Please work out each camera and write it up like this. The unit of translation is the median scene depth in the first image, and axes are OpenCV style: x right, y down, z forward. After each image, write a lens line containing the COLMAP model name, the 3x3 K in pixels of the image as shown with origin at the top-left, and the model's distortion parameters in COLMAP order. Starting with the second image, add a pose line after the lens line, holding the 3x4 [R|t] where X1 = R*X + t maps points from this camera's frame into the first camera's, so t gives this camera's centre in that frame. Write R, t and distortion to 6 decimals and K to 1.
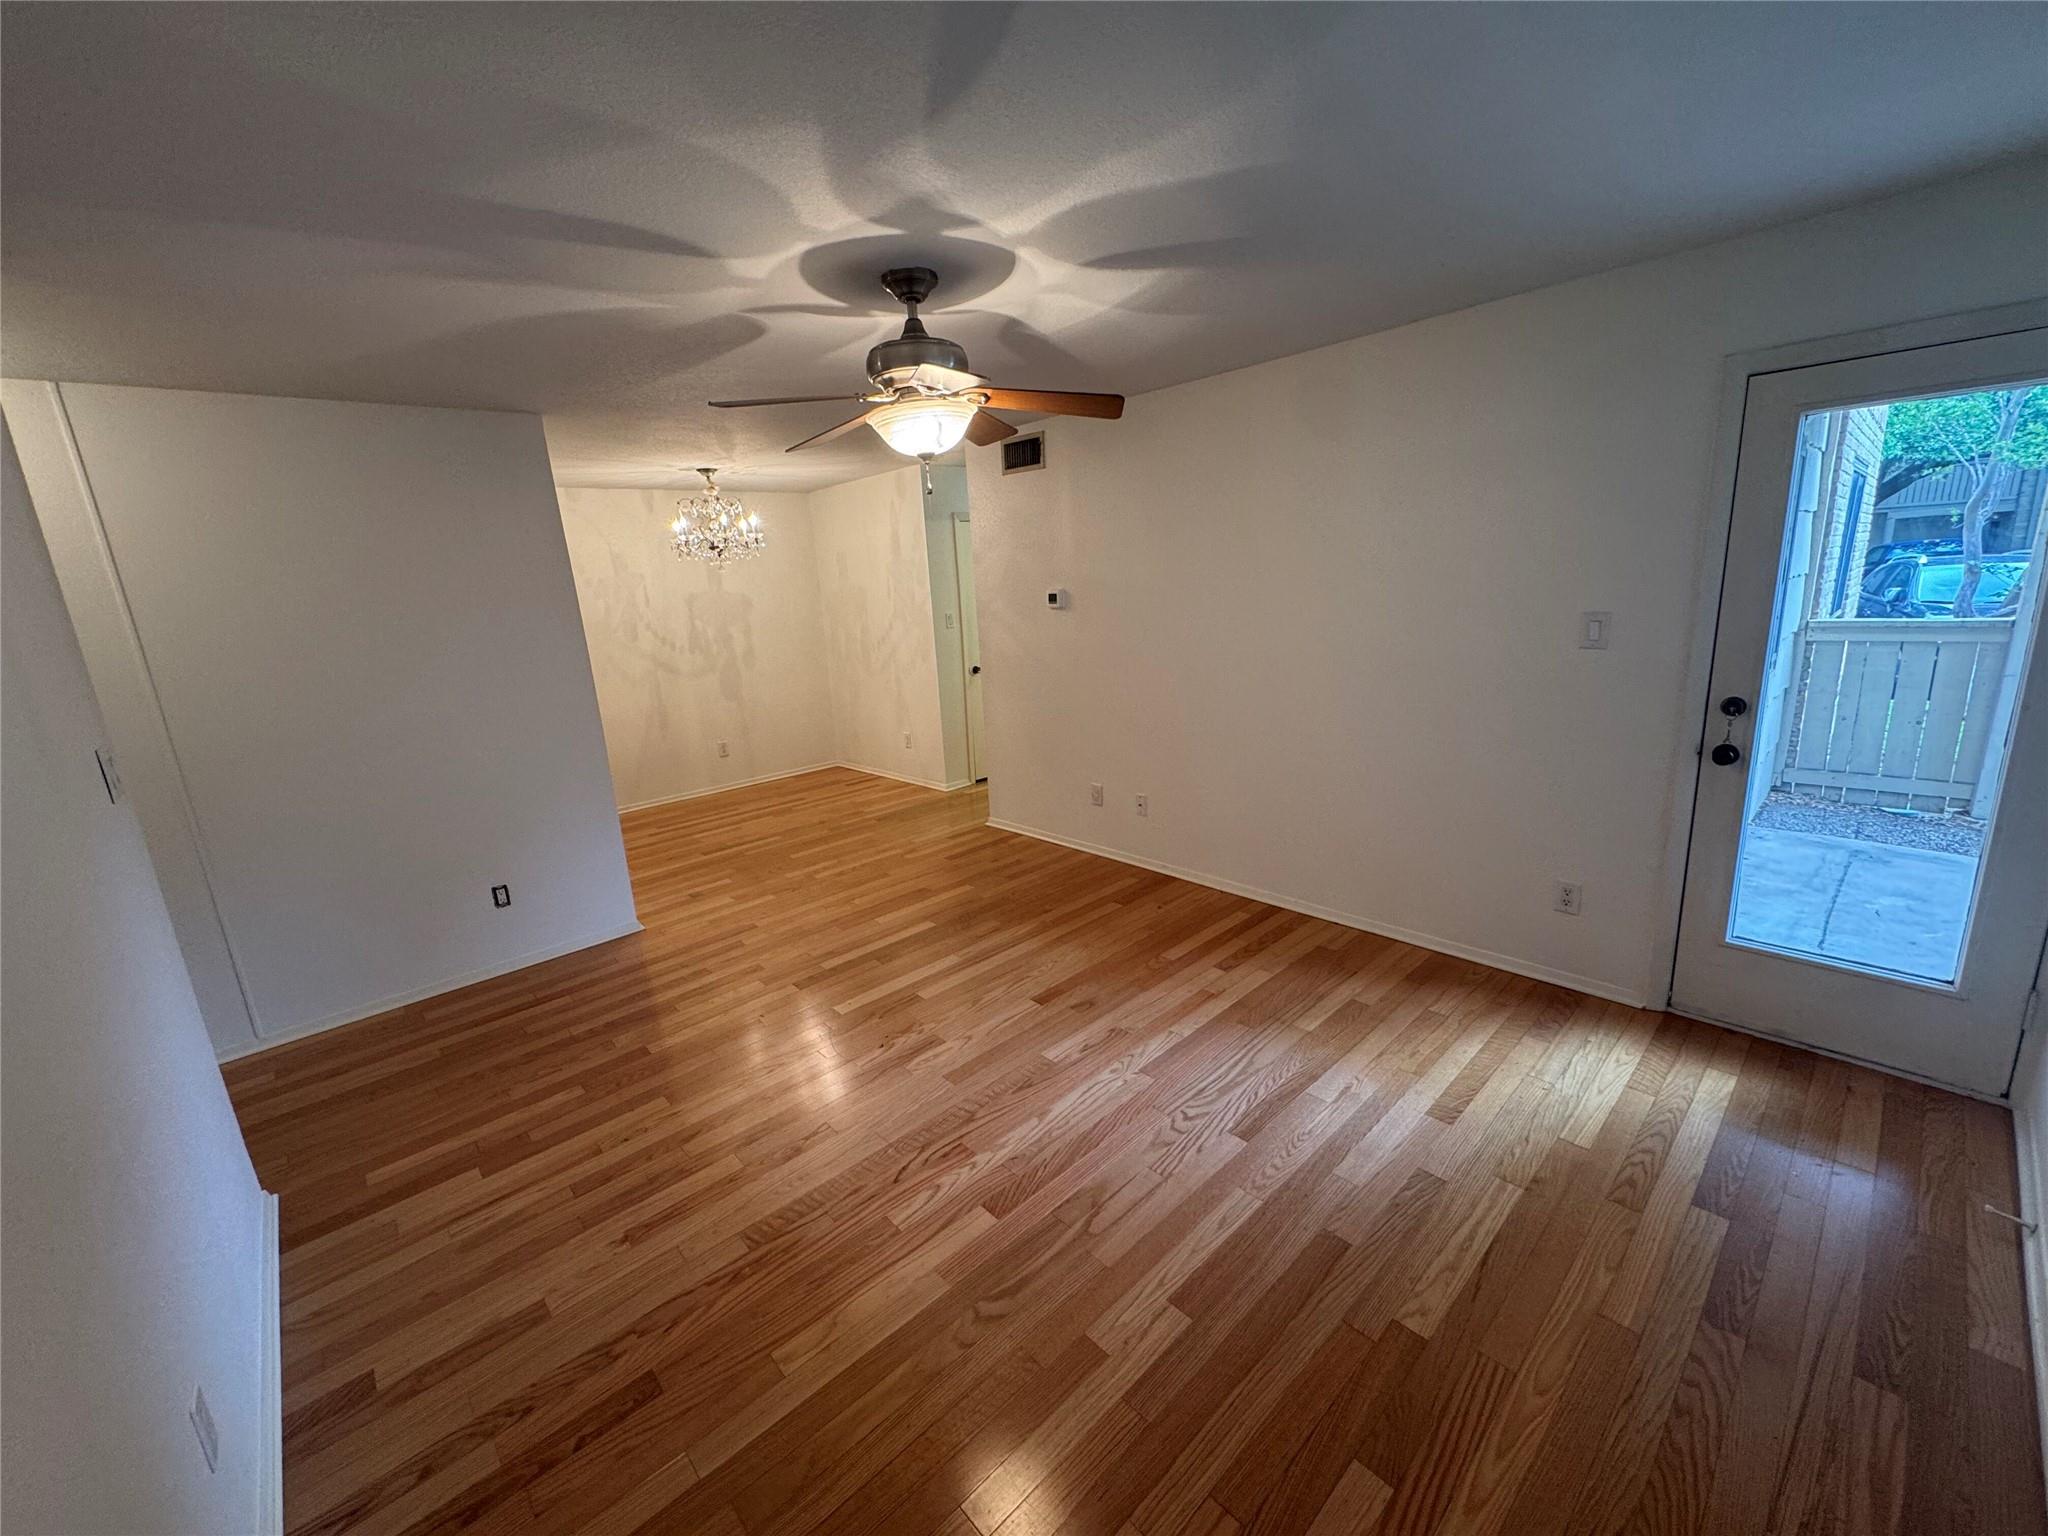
lens RADIAL K [[817.0, 0, 1024.5], [0, 817.0, 770.3], [0, 0, 1]] dist [0.000771, -0.000334]
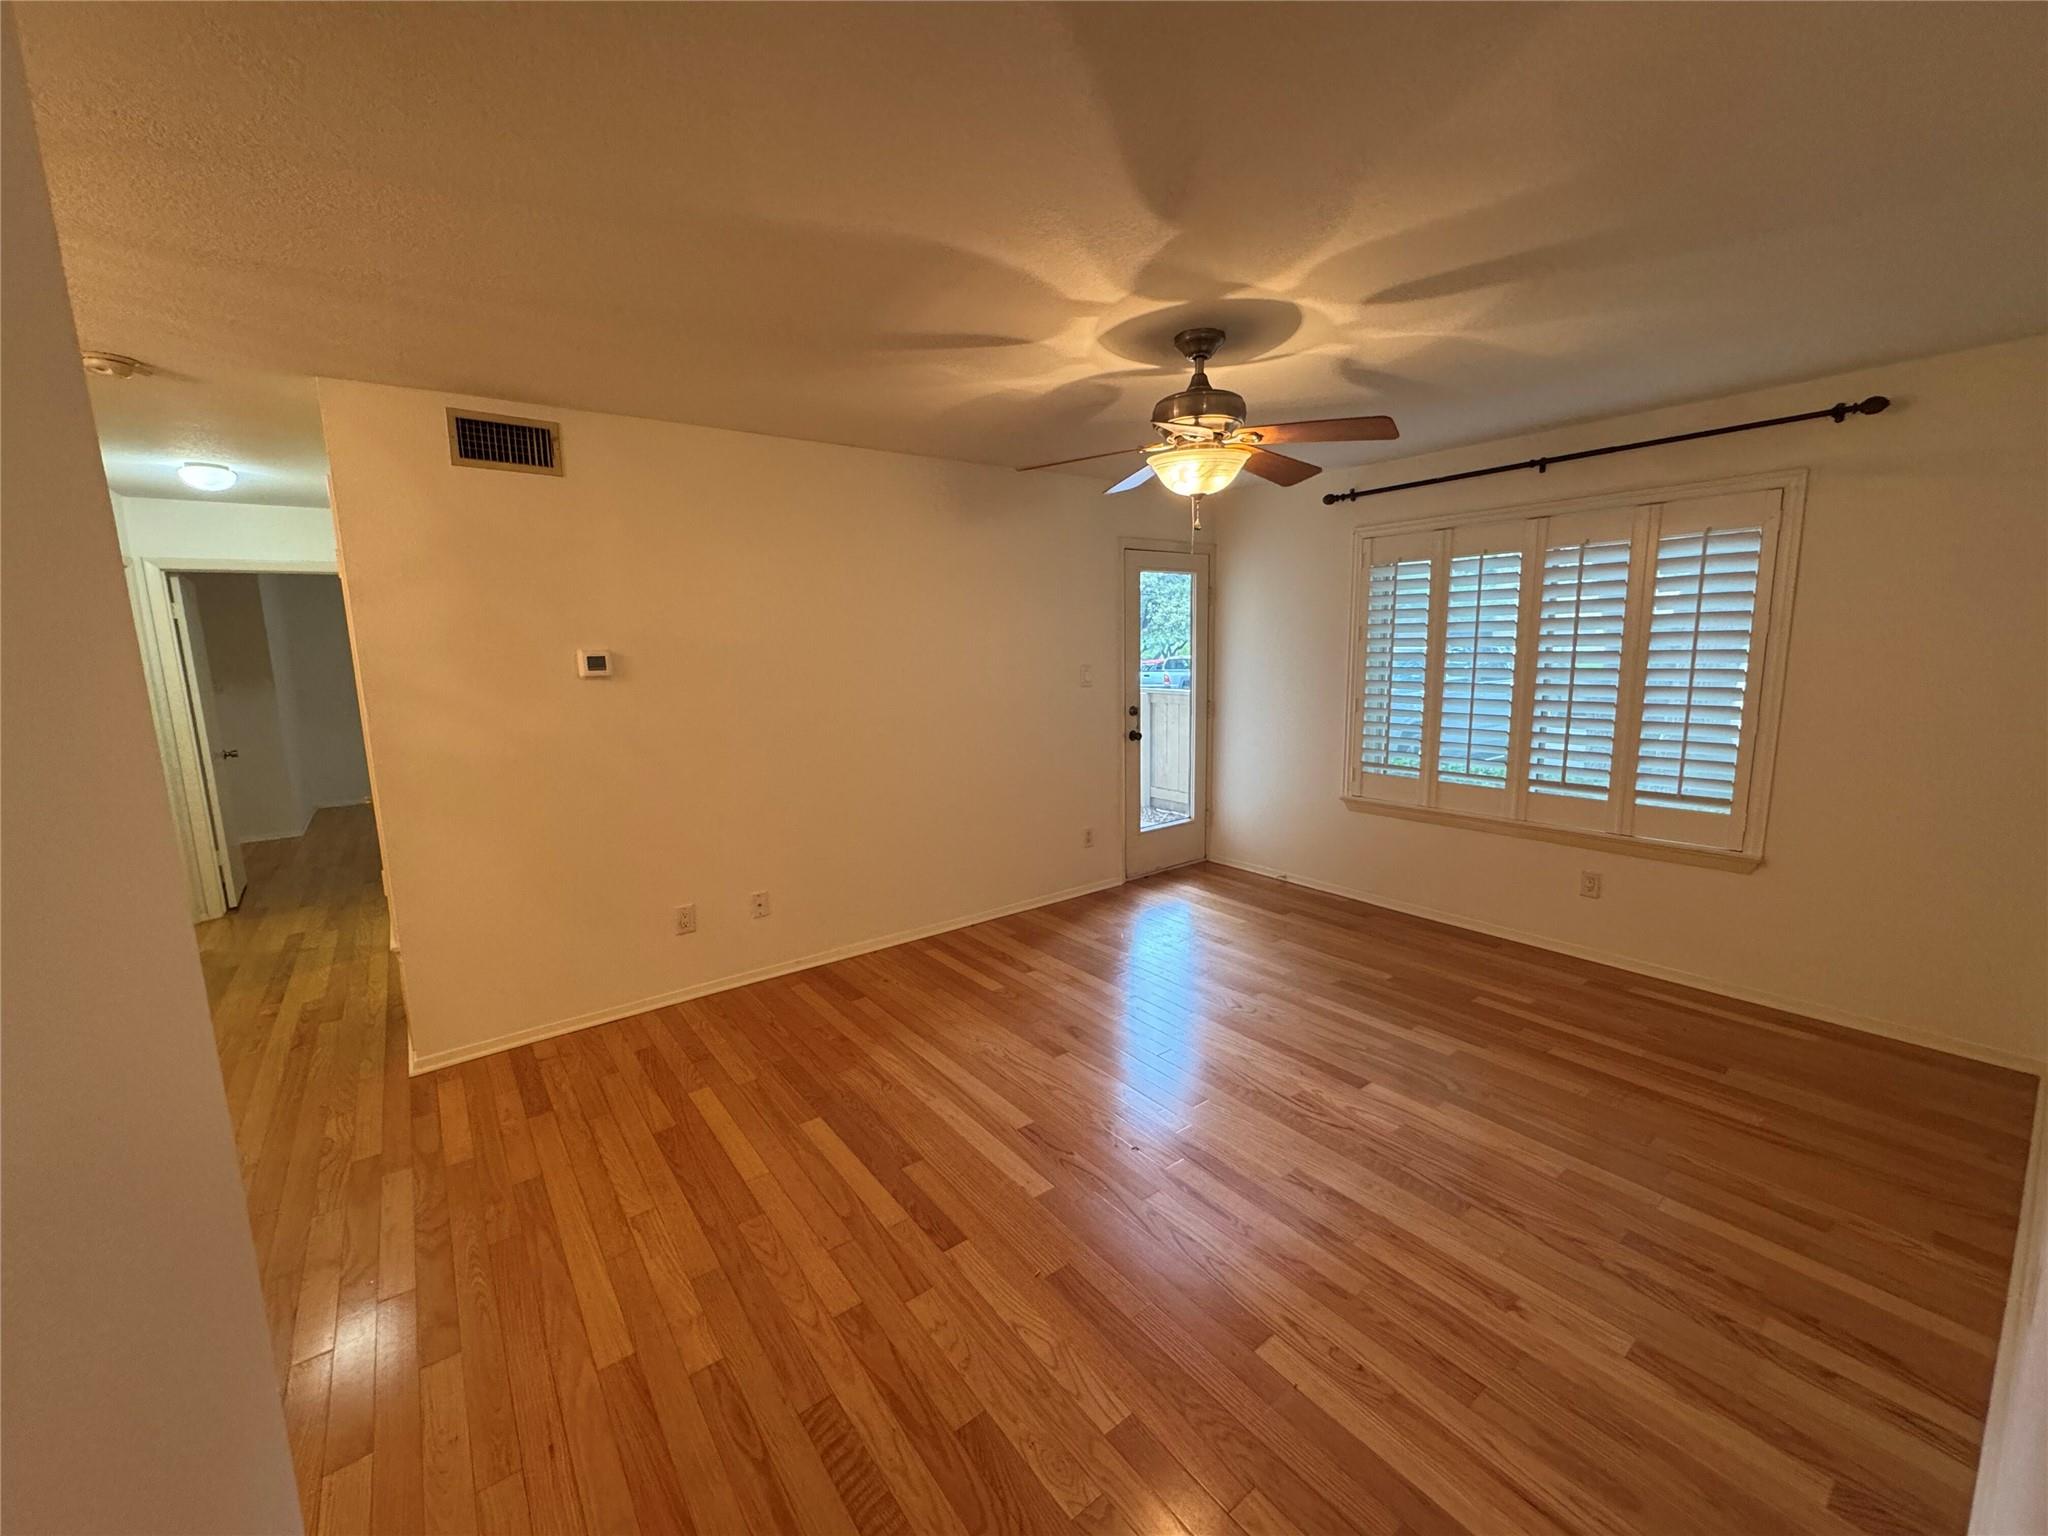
lens RADIAL K [[817.0, 0, 1025.5], [0, 817.0, 765.5], [0, 0, 1]] dist [0.000771, -0.000334]
pose [[0.090853, -0.092385, 0.991570, -0.918772], [0.246033, 0.966905, 0.067544, -0.120878], [-0.964994, 0.237823, 0.110576, 0.862956]]
